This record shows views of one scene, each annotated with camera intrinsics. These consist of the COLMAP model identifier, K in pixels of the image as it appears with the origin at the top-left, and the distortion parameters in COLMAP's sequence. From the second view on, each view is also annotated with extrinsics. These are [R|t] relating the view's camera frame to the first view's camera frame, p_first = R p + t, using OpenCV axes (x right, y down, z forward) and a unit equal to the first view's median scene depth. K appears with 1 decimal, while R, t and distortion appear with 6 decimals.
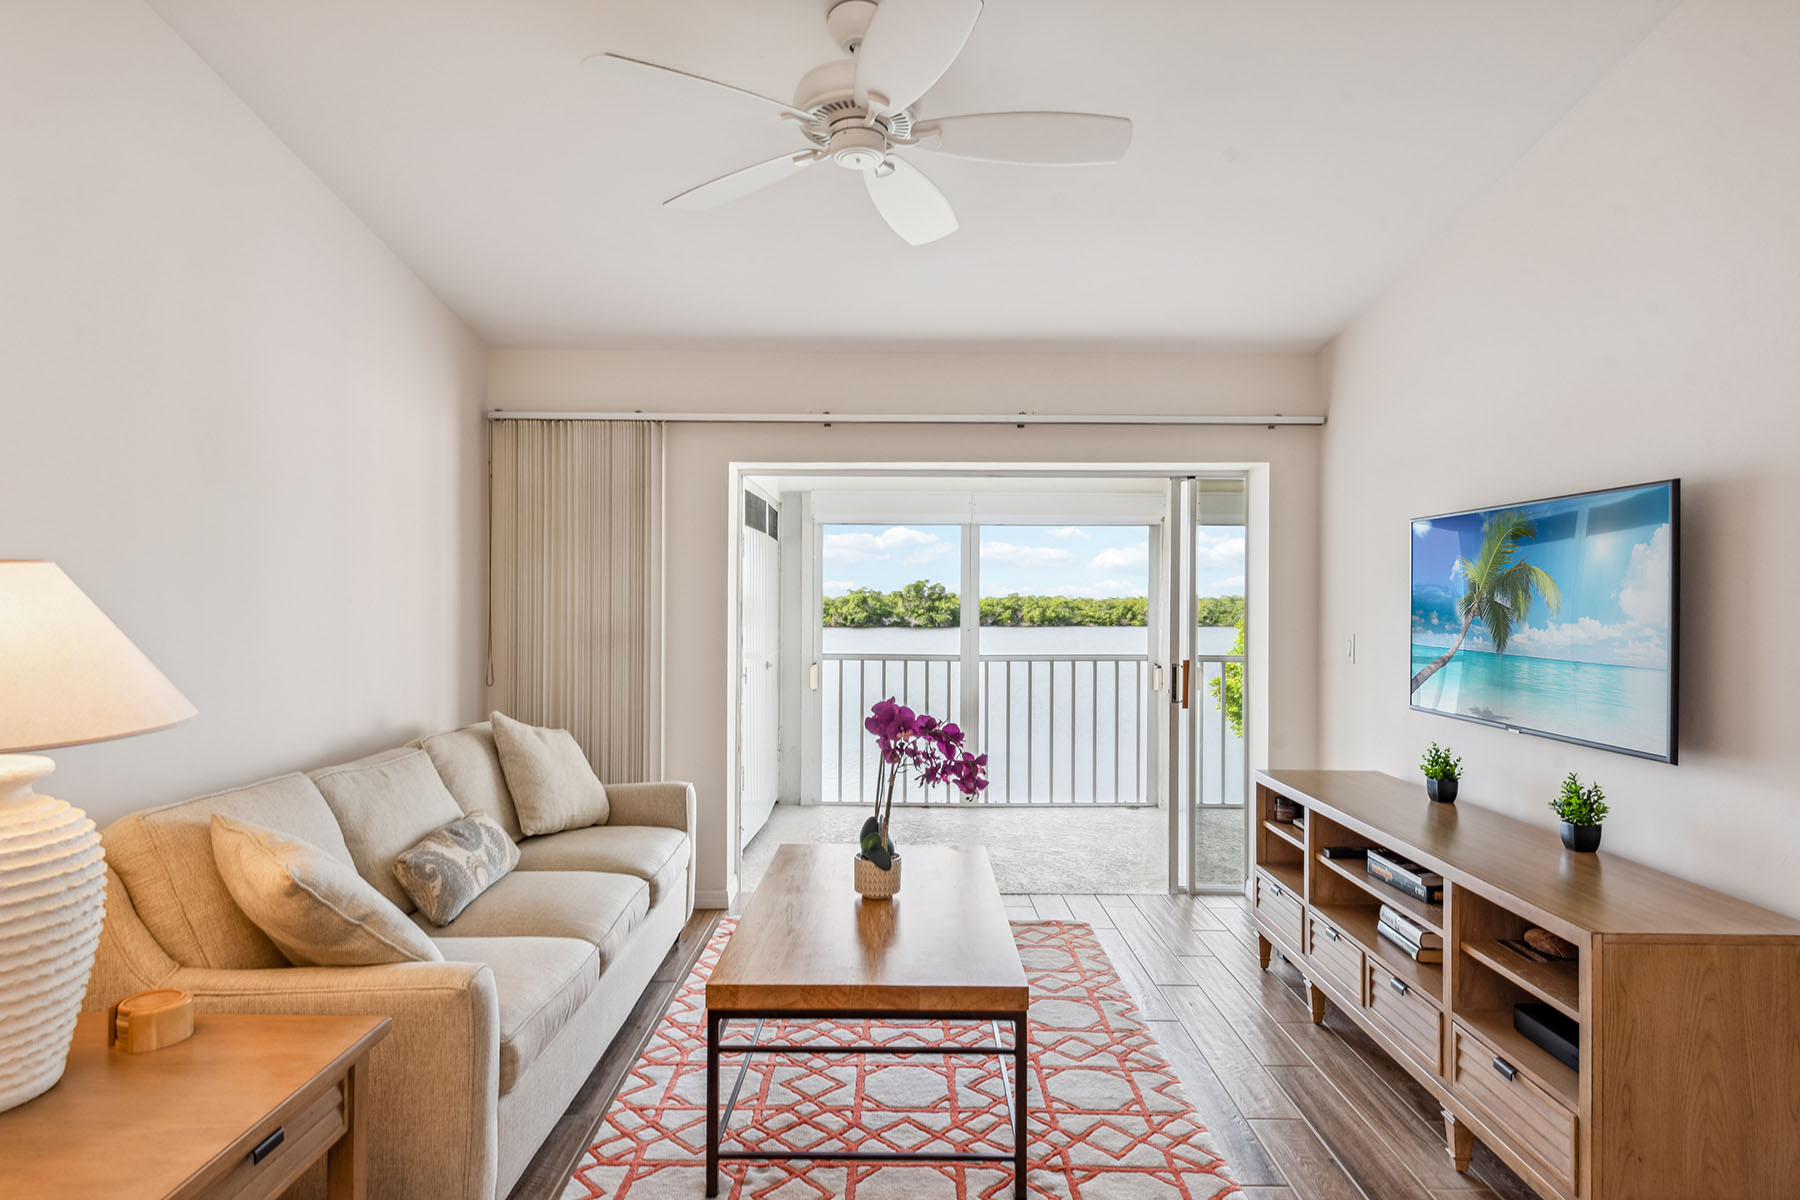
lens RADIAL K [[1003.9, 0, 900.0], [0, 1003.9, 600.0], [0, 0, 1]] dist [0.029419, -0.000032]
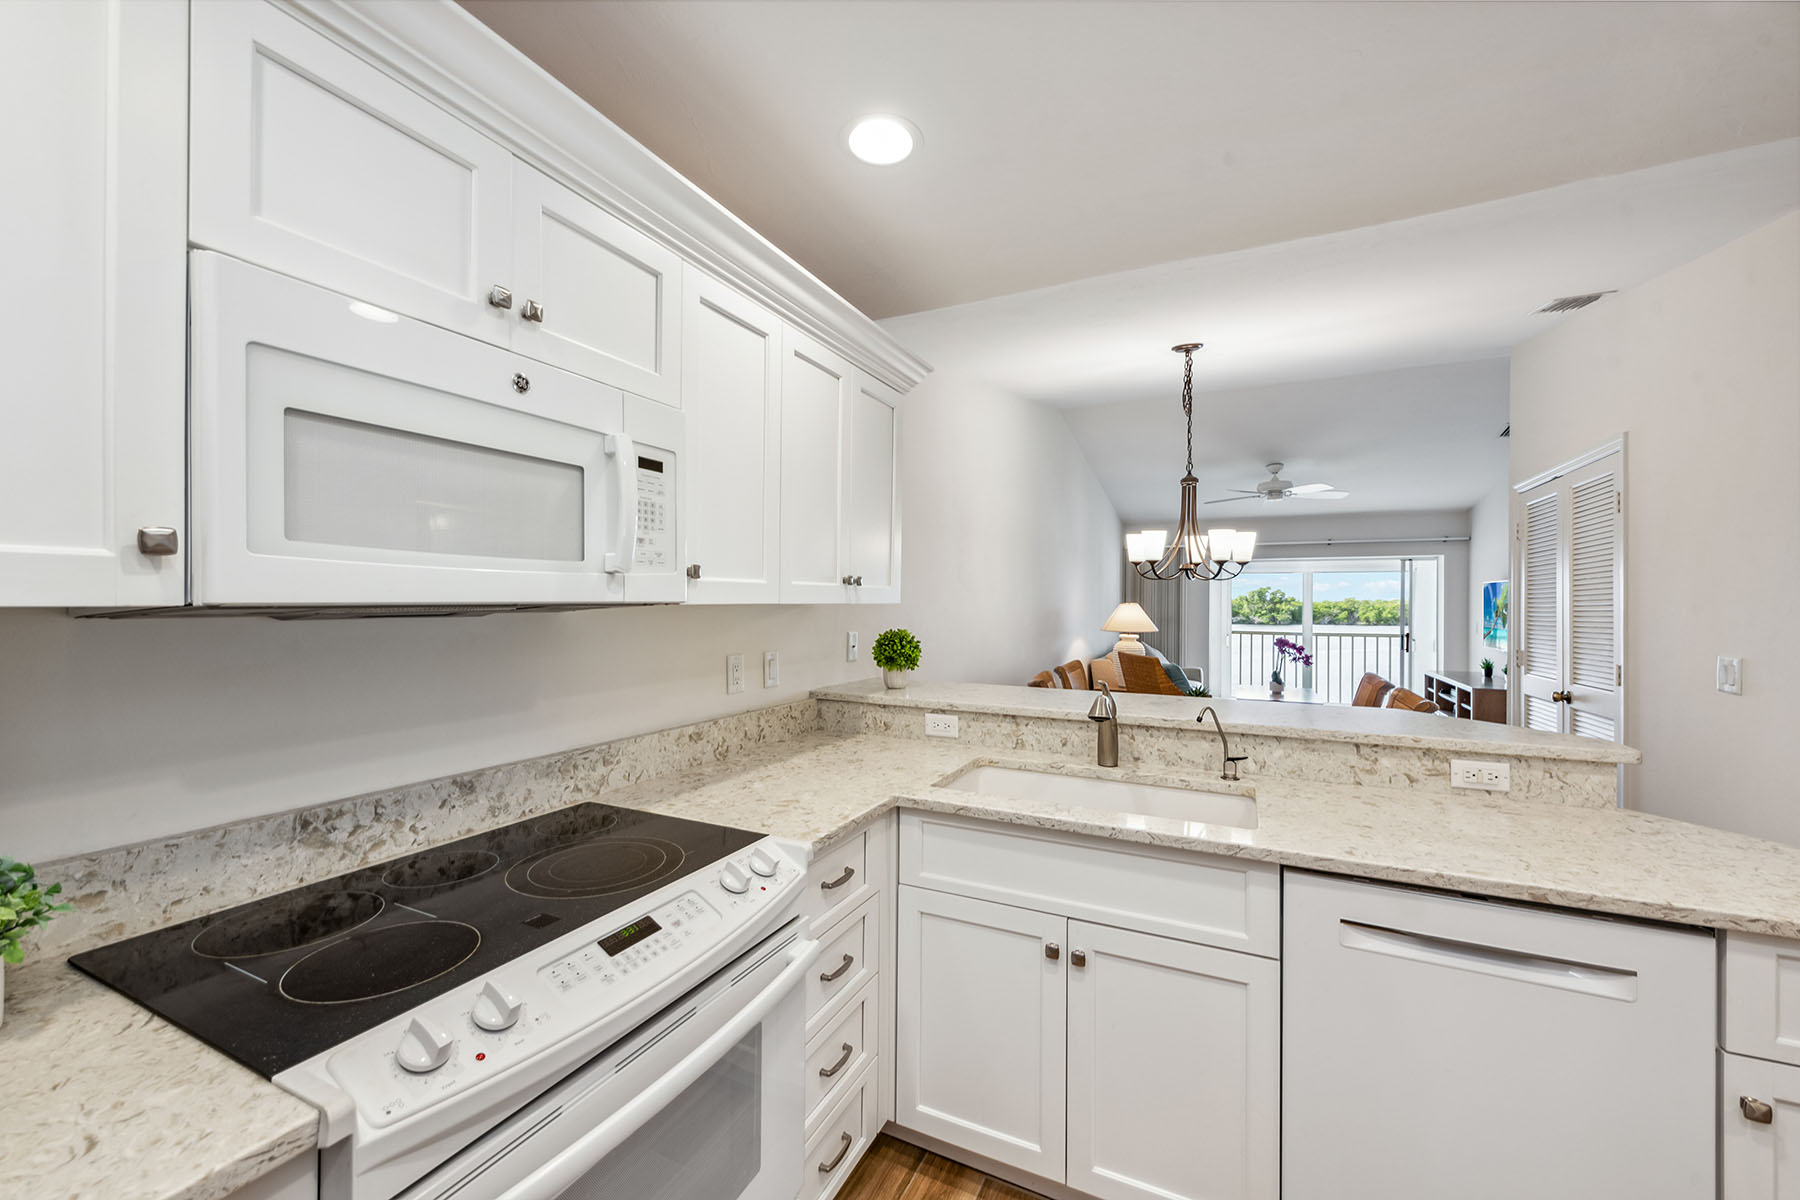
lens RADIAL K [[705.9, 0, 900.0], [0, 705.9, 600.0], [0, 0, 1]] dist [0.007181, 0.000004]
pose [[0.898794, -0.000452, -0.438370, -0.103302], [-0.001237, 0.999993, -0.003568, -0.019580], [0.438369, 0.003749, 0.898787, -1.521218]]
